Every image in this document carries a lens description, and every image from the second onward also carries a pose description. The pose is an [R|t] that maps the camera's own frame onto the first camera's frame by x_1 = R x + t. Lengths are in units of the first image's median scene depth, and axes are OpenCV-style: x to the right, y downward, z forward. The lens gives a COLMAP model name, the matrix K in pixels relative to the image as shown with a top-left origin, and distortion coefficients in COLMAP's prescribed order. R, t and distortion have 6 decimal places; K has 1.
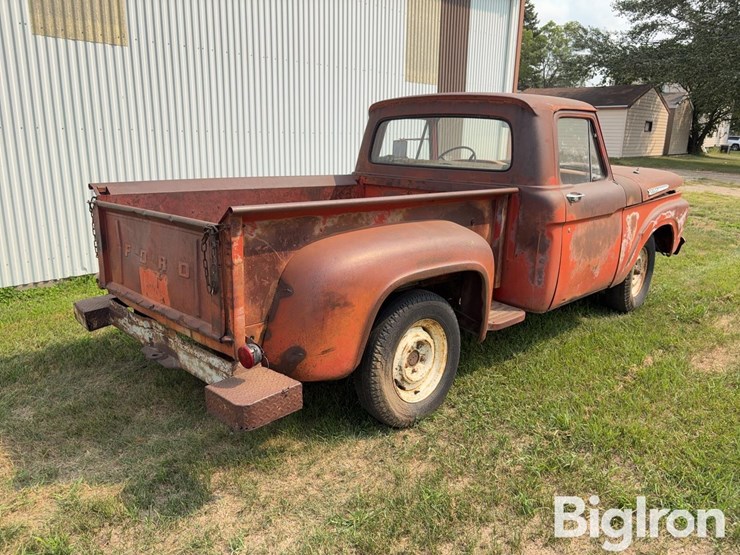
lens RADIAL K [[562.4, 0, 371.6], [0, 562.4, 276.4], [0, 0, 1]] dist [0.055333, -0.065242]
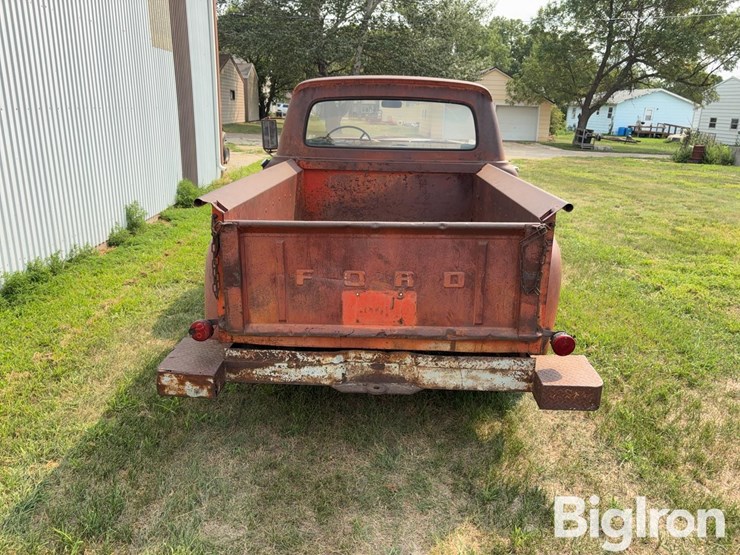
lens RADIAL K [[562.4, 0, 372.0], [0, 562.4, 274.6], [0, 0, 1]] dist [0.055333, -0.065242]
pose [[0.732266, -0.195823, 0.652258, -0.756339], [0.160135, 0.980424, 0.114568, -0.107550], [-0.661924, 0.020555, 0.749289, 0.295288]]
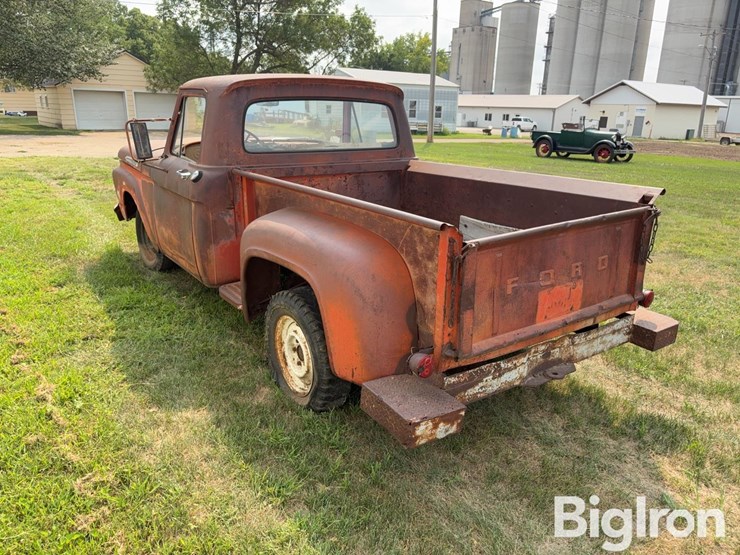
lens RADIAL K [[562.4, 0, 366.4], [0, 562.4, 277.8], [0, 0, 1]] dist [0.055333, -0.065242]
pose [[0.180458, -0.308160, 0.934062, -1.049701], [0.230092, 0.936529, 0.264521, -0.274045], [-0.956291, 0.167185, 0.239910, 0.865815]]
